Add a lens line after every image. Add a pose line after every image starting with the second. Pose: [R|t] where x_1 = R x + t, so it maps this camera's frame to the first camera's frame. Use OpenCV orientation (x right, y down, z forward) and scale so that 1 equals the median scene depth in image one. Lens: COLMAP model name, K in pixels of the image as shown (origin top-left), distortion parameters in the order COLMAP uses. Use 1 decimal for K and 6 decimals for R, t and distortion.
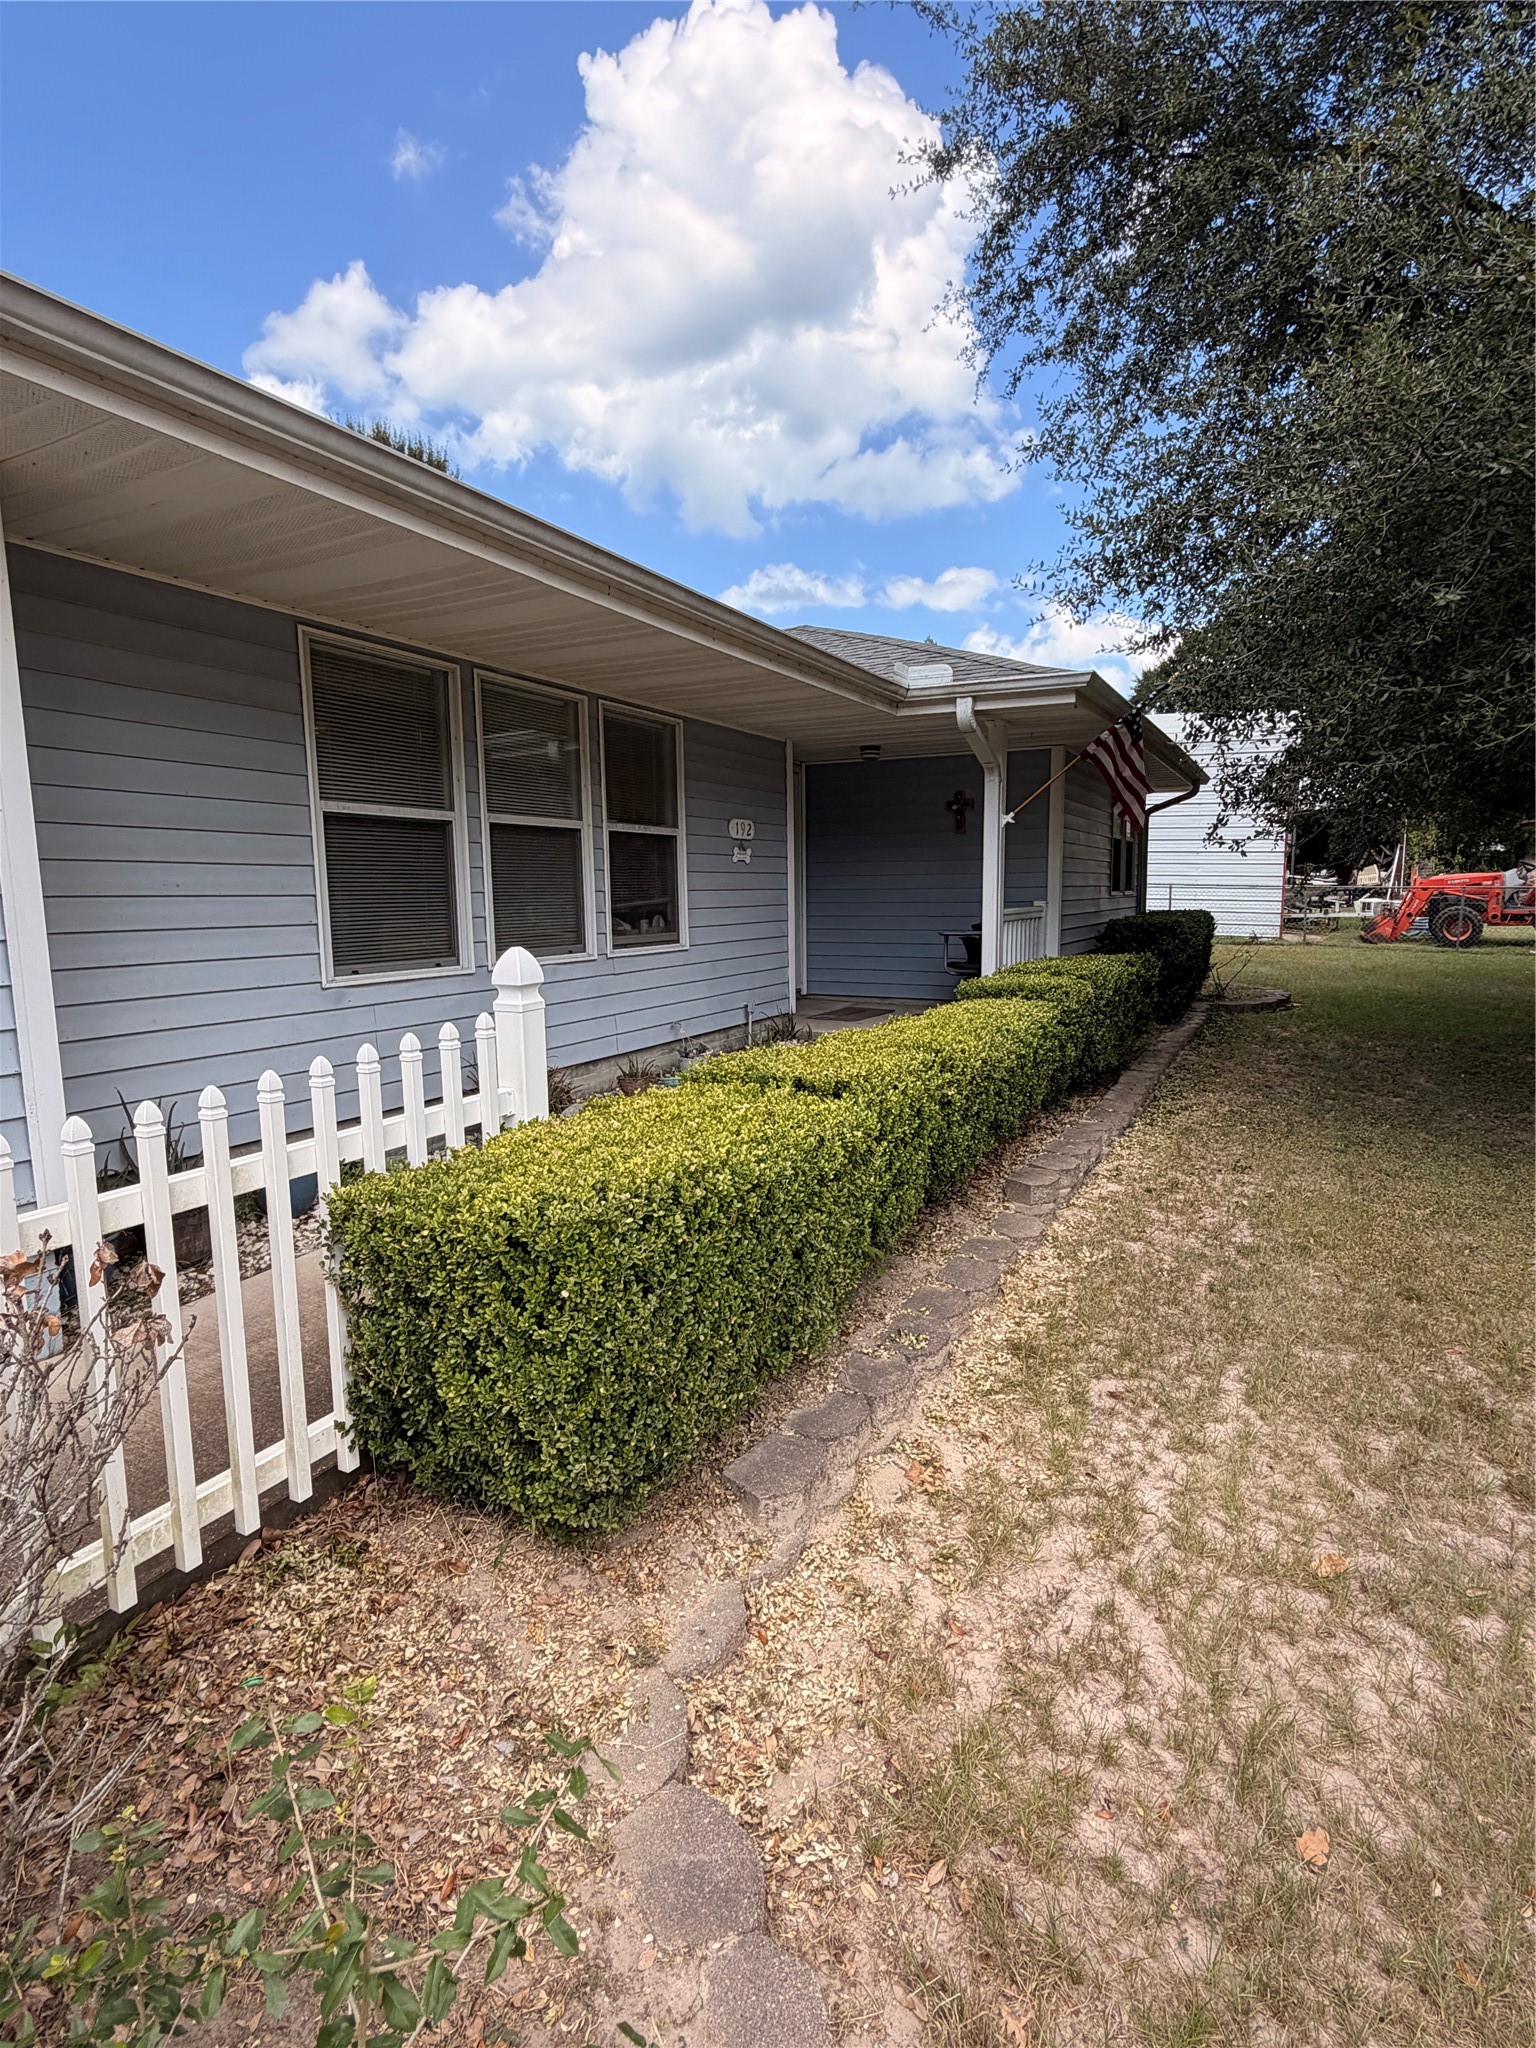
lens RADIAL K [[1051.0, 0, 768.0], [0, 1051.0, 1024.0], [0, 0, 1]] dist [-0.002728, -0.000015]
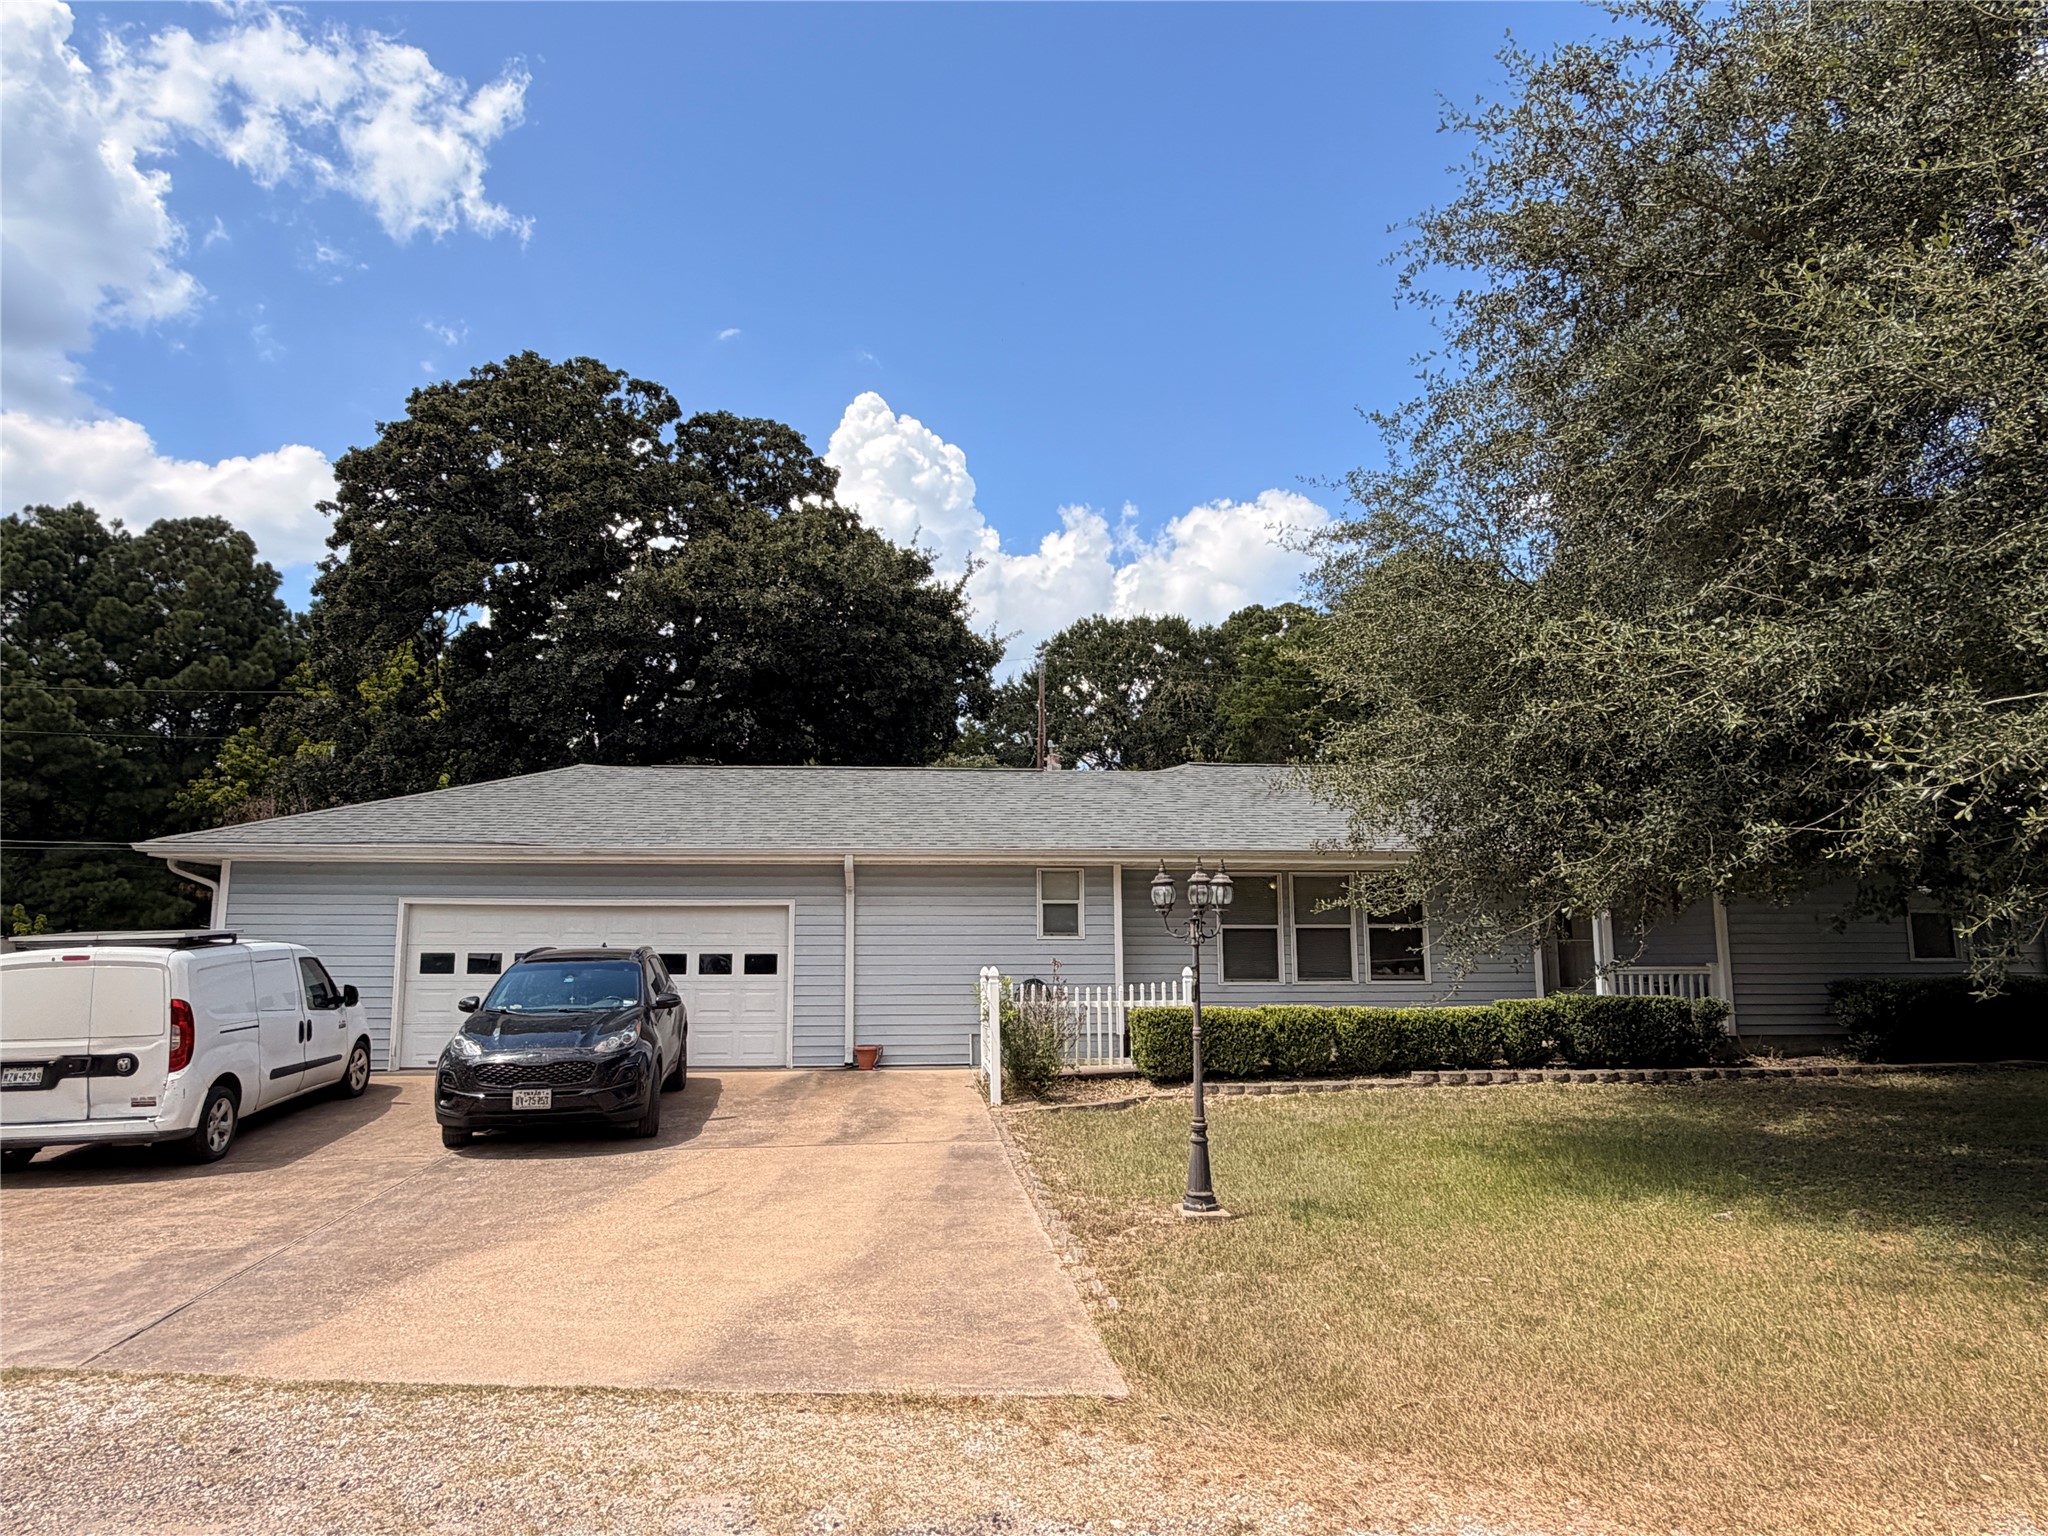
lens RADIAL K [[1215.9, 0, 1024.0], [0, 1215.9, 768.0], [0, 0, 1]] dist [-0.001025, 0.000616]
pose [[0.559334, -0.123385, -0.819708, 2.225337], [-0.106930, 0.969859, -0.218950, 0.186246], [0.822017, 0.210118, 0.529282, -1.472279]]
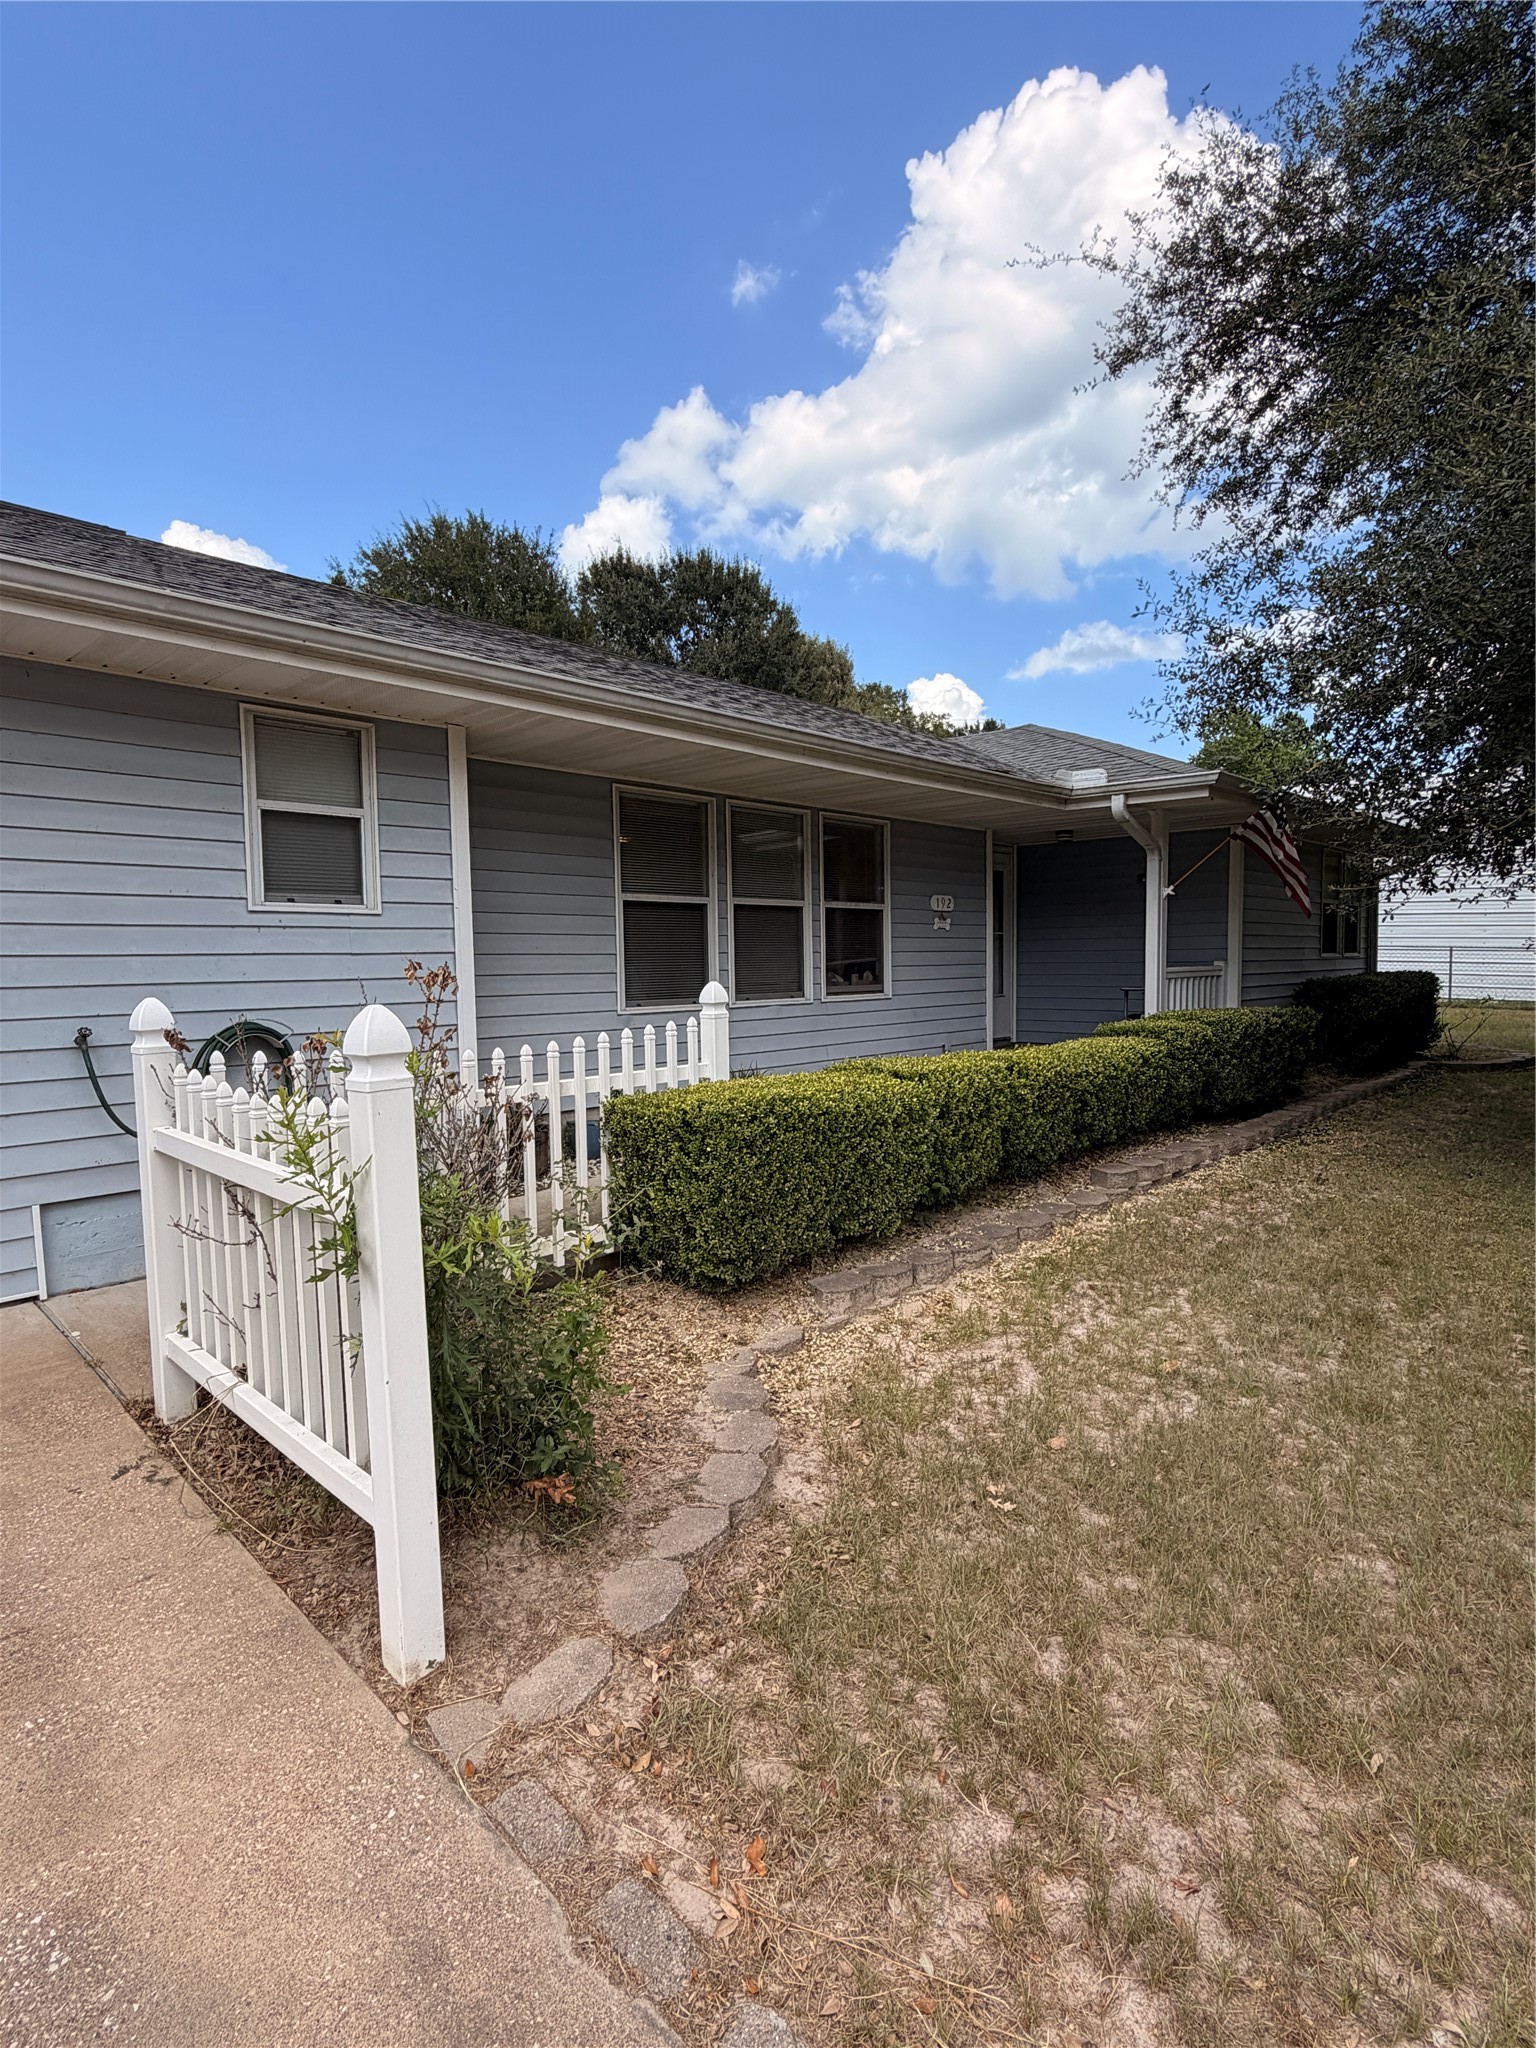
lens RADIAL K [[1051.0, 0, 768.0], [0, 1051.0, 1024.0], [0, 0, 1]] dist [-0.002728, -0.000015]
pose [[0.960653, 0.017111, -0.277223, 0.206332], [-0.034073, 0.997822, -0.056484, 0.057401], [0.275652, 0.063707, 0.959144, -0.398489]]
